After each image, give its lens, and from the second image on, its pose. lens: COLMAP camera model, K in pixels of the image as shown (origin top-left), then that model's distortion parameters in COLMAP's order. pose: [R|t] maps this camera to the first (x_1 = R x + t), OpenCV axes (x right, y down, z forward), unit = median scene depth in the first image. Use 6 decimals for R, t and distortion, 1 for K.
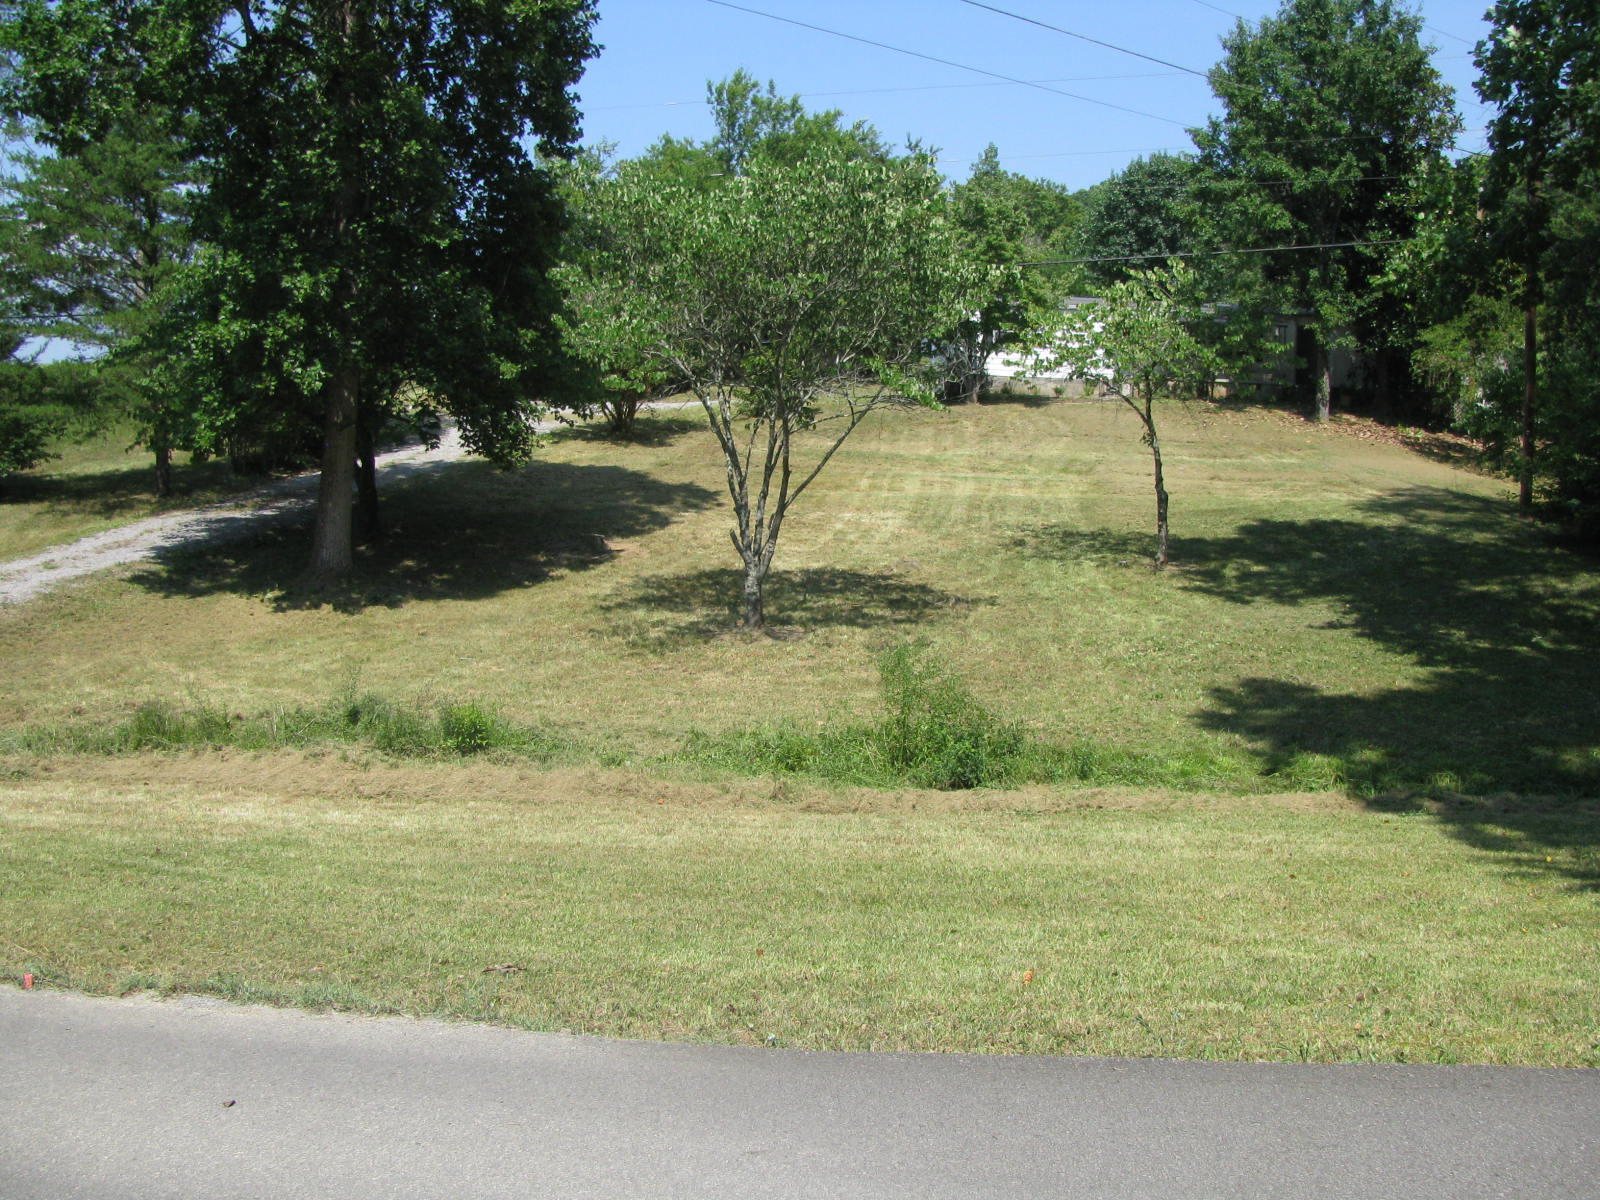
lens RADIAL K [[1935.4, 0, 800.0], [0, 1935.4, 600.0], [0, 0, 1]] dist [-0.192899, 0.450487]
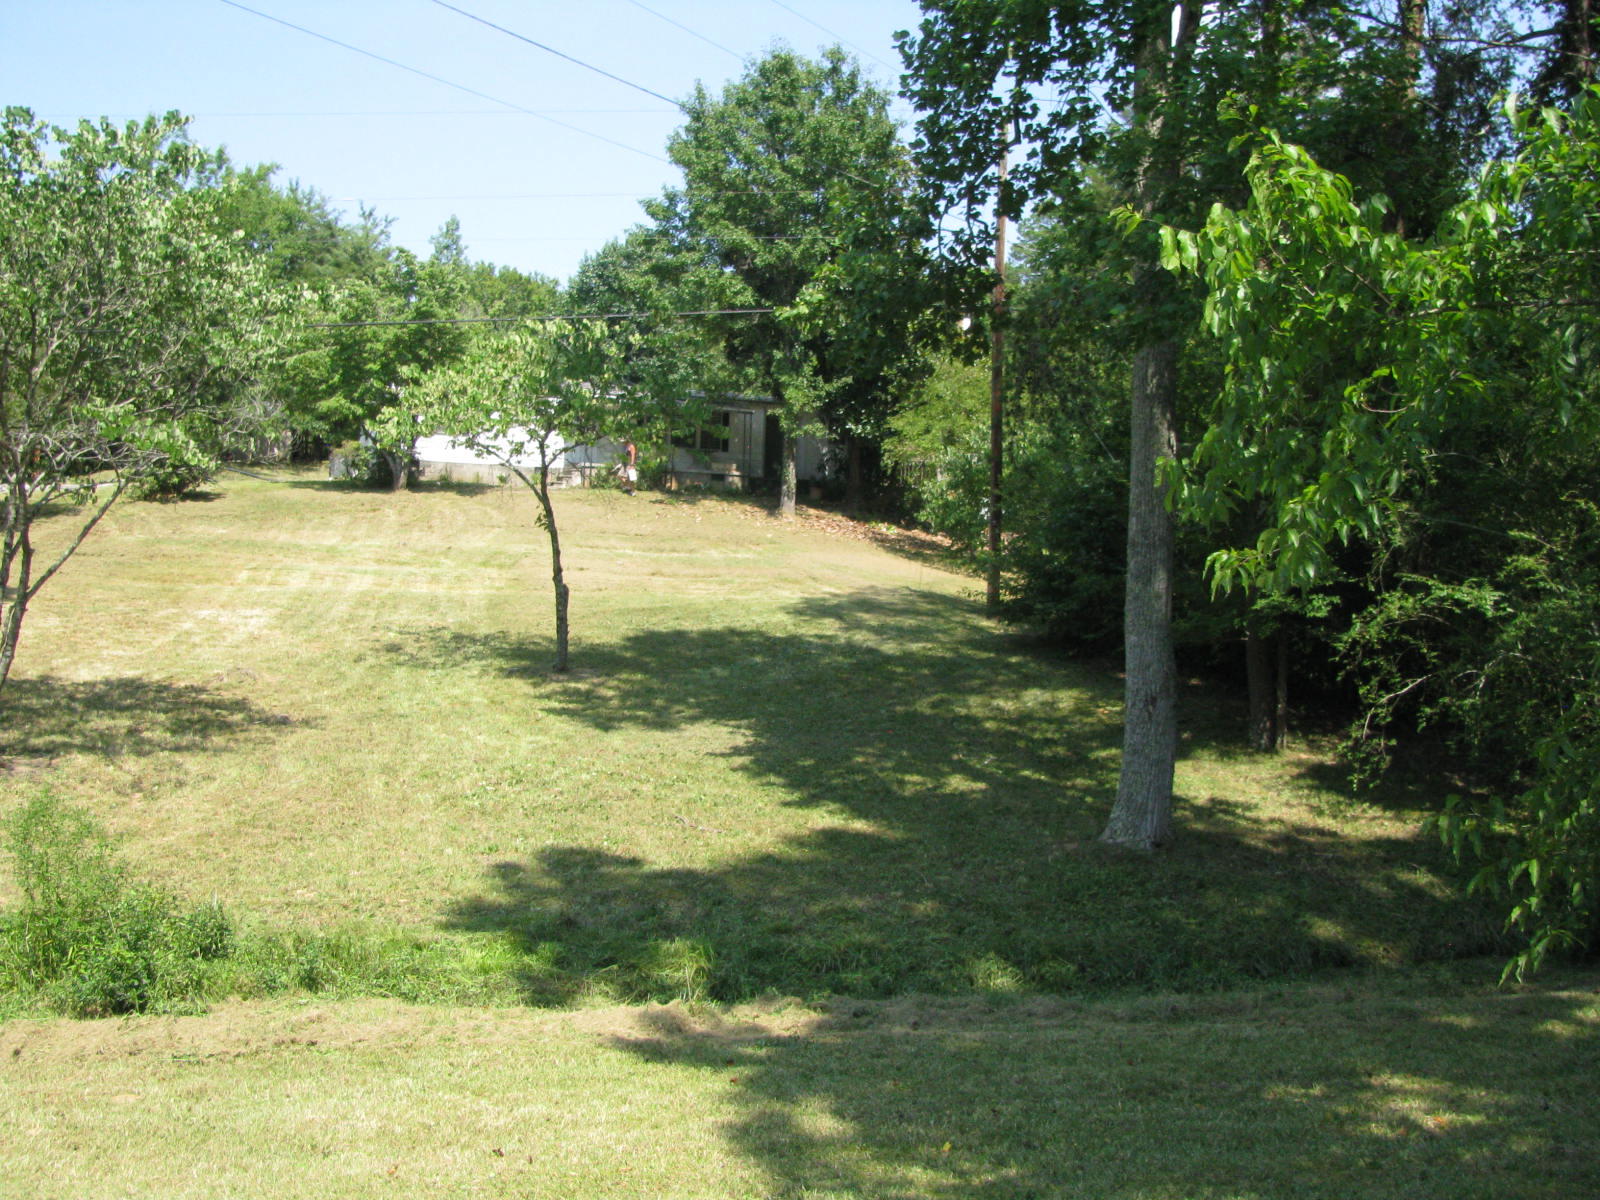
lens RADIAL K [[1935.4, 0, 800.0], [0, 1935.4, 600.0], [0, 0, 1]] dist [-0.192899, 0.450487]
pose [[0.968895, 0.008227, 0.247335, 0.052017], [0.005321, 0.998524, -0.054058, -0.002668], [-0.247415, 0.053692, 0.967421, 0.106429]]
